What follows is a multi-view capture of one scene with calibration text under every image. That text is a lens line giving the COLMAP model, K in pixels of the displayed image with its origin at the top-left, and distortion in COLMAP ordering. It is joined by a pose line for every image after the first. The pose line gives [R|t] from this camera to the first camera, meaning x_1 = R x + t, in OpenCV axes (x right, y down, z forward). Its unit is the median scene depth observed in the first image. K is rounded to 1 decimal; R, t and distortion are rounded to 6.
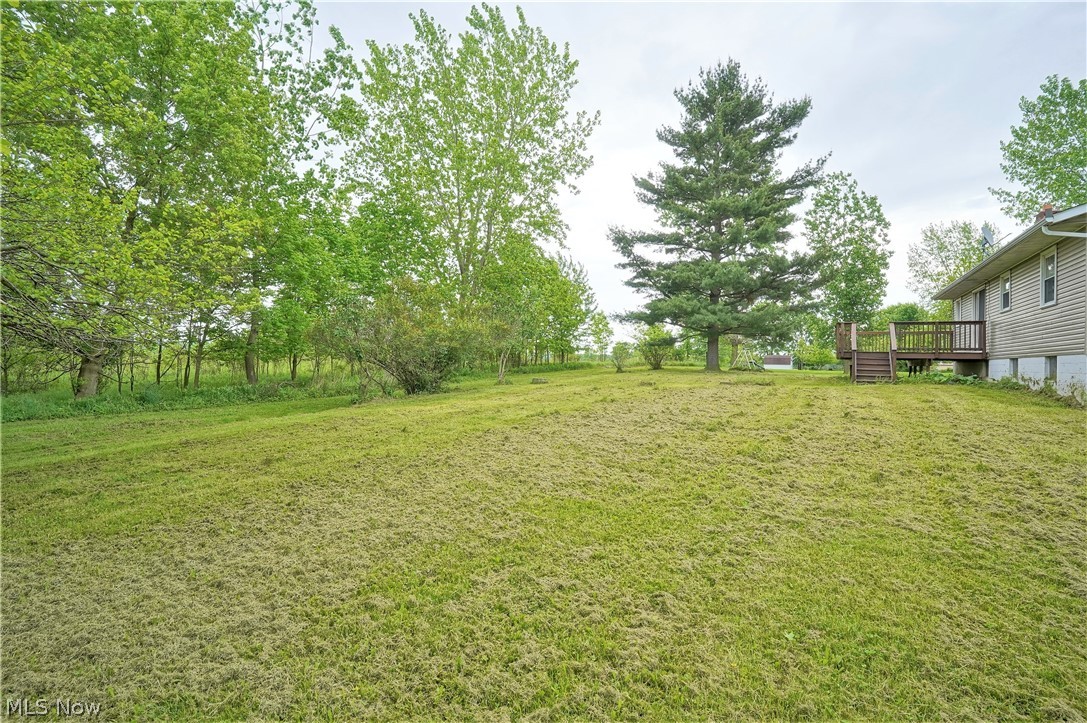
lens RADIAL K [[573.1, 0, 537.4], [0, 573.1, 339.5], [0, 0, 1]] dist [0.000368, 0.000515]
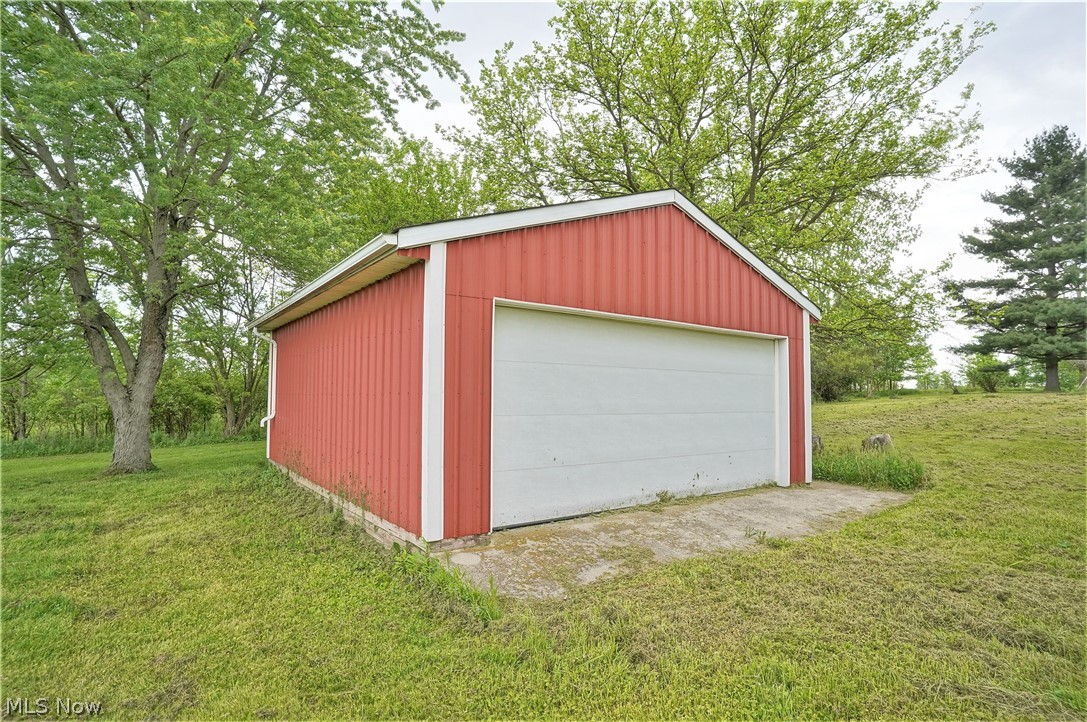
lens RADIAL K [[540.7, 0, 543.5], [0, 540.7, 361.0], [0, 0, 1]] dist [-0.001855, -0.000474]
pose [[0.893243, -0.037655, -0.447994, -0.125290], [0.023278, 0.999023, -0.037559, 0.008976], [0.448971, 0.023121, 0.893247, -0.442077]]
